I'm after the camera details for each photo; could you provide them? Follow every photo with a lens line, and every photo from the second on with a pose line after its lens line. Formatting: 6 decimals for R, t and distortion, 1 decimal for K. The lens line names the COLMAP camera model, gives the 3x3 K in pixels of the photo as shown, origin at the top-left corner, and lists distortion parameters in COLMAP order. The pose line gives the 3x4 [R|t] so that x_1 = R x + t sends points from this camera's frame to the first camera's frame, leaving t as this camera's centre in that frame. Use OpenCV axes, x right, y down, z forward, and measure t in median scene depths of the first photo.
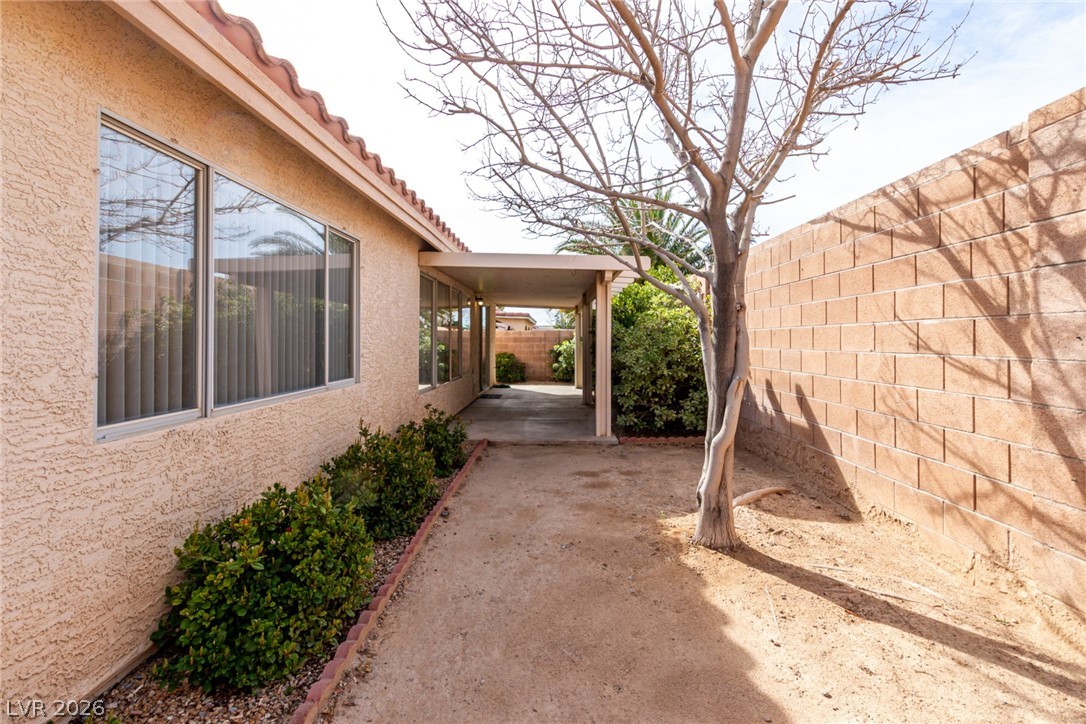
lens RADIAL K [[513.0, 0, 550.1], [0, 513.0, 337.0], [0, 0, 1]] dist [0.001748, -0.001025]
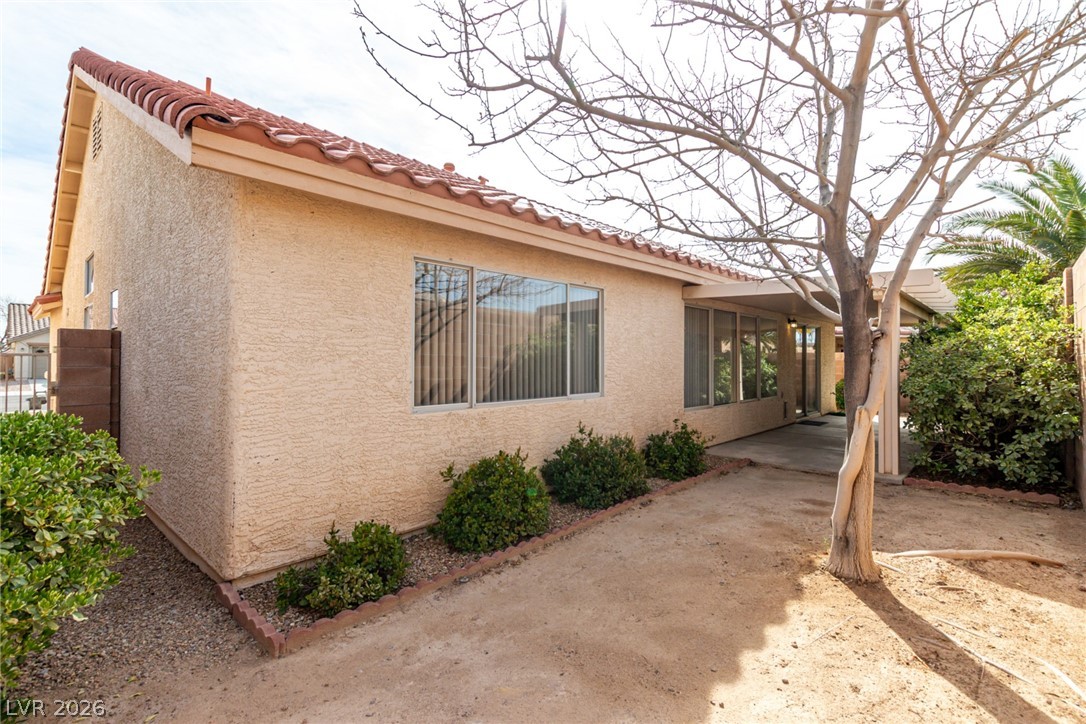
lens RADIAL K [[513.0, 0, 541.7], [0, 513.0, 358.6], [0, 0, 1]] dist [0.001748, -0.001025]
pose [[0.745576, 0.001134, -0.666419, 0.568400], [-0.000880, 0.999999, 0.000716, -0.013890], [0.666420, 0.000052, 0.745577, -0.135892]]
